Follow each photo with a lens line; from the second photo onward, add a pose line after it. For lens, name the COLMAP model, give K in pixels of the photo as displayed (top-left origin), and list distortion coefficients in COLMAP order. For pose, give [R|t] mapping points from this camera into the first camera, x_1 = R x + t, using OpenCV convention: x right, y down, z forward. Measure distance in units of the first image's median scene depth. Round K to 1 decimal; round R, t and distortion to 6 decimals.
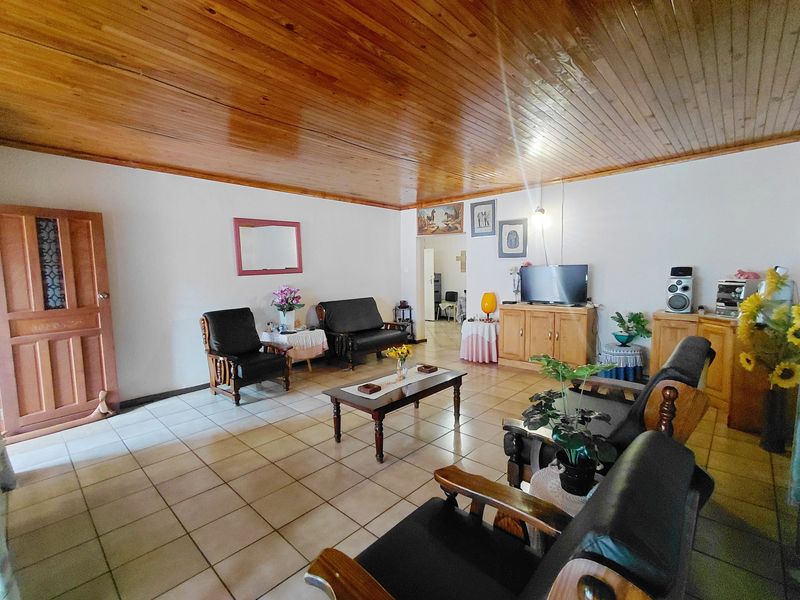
lens RADIAL K [[365.3, 0, 399.7], [0, 365.3, 302.3], [0, 0, 1]] dist [-0.010768, -0.001502]
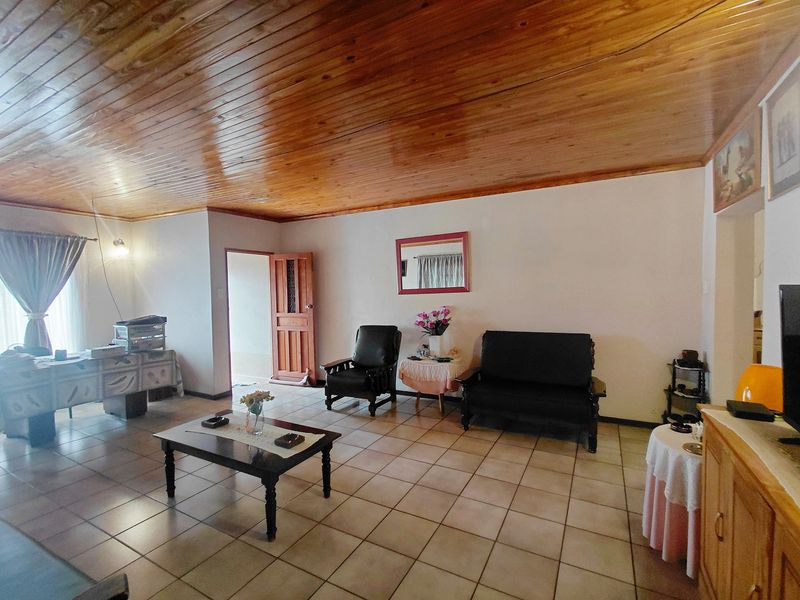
lens RADIAL K [[365.3, 0, 399.8], [0, 365.3, 302.3], [0, 0, 1]] dist [-0.010768, -0.001502]
pose [[0.242939, 0.045136, -0.968991, 0.550456], [-0.073959, 0.996871, 0.027892, -0.077447], [0.967218, 0.064890, 0.245517, 0.716590]]
